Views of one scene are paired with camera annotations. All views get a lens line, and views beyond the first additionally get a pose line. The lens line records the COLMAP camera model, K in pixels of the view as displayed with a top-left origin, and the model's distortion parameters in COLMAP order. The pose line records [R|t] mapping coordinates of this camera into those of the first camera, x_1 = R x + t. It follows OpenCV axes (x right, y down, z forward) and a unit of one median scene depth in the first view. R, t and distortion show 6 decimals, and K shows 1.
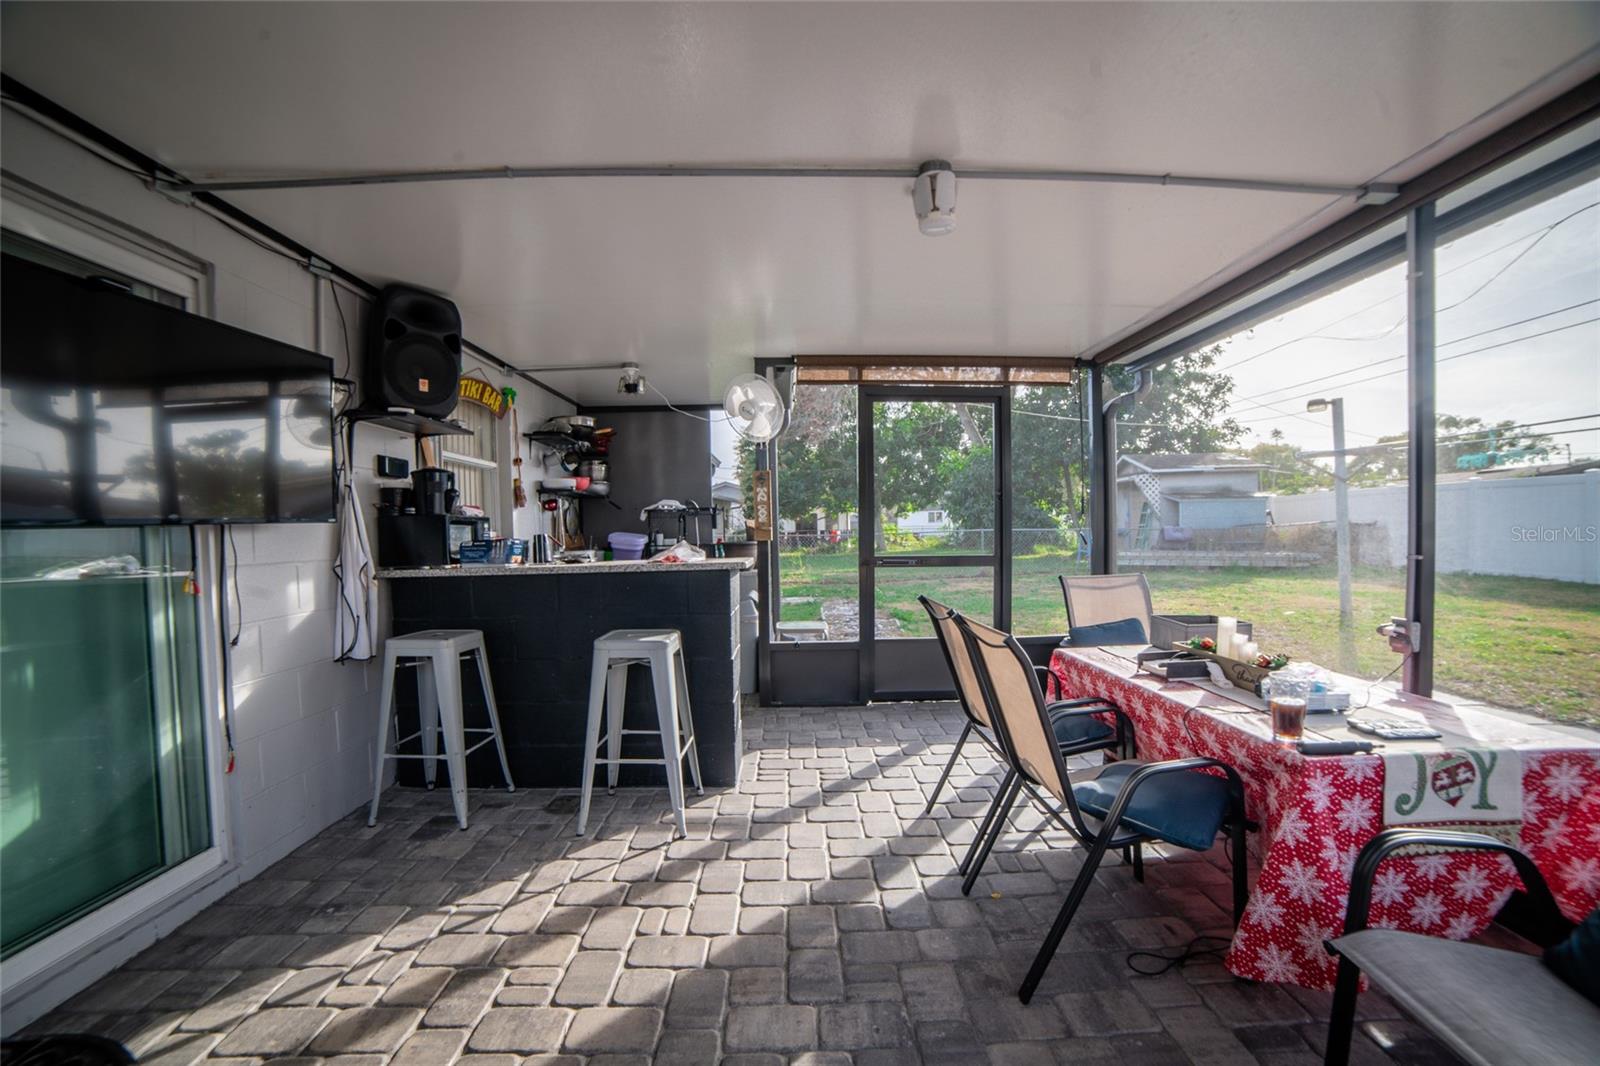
lens RADIAL K [[663.2, 0, 802.4], [0, 663.2, 546.2], [0, 0, 1]] dist [-0.107735, 0.038922]
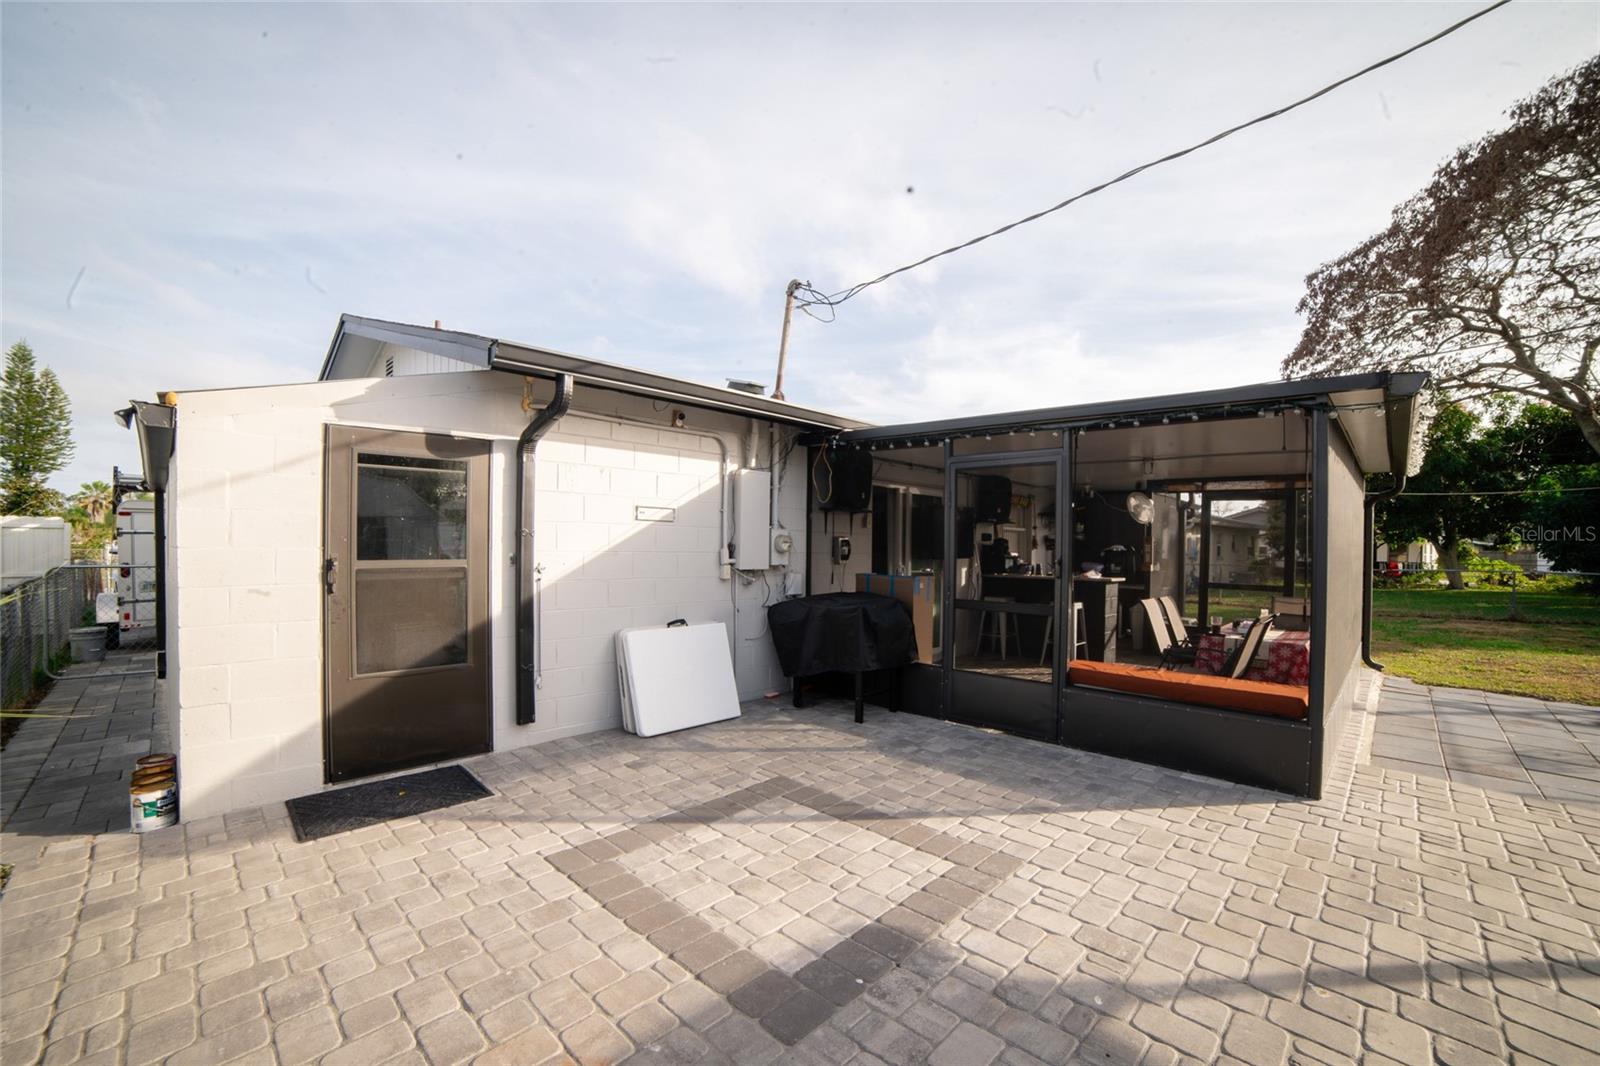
lens RADIAL K [[663.2, 0, 802.4], [0, 663.2, 546.2], [0, 0, 1]] dist [-0.107735, 0.038922]
pose [[0.708356, 0.032673, -0.705099, 0.785378], [-0.050876, 0.998693, -0.004833, -0.027885], [0.704020, 0.039296, 0.709092, -1.545625]]
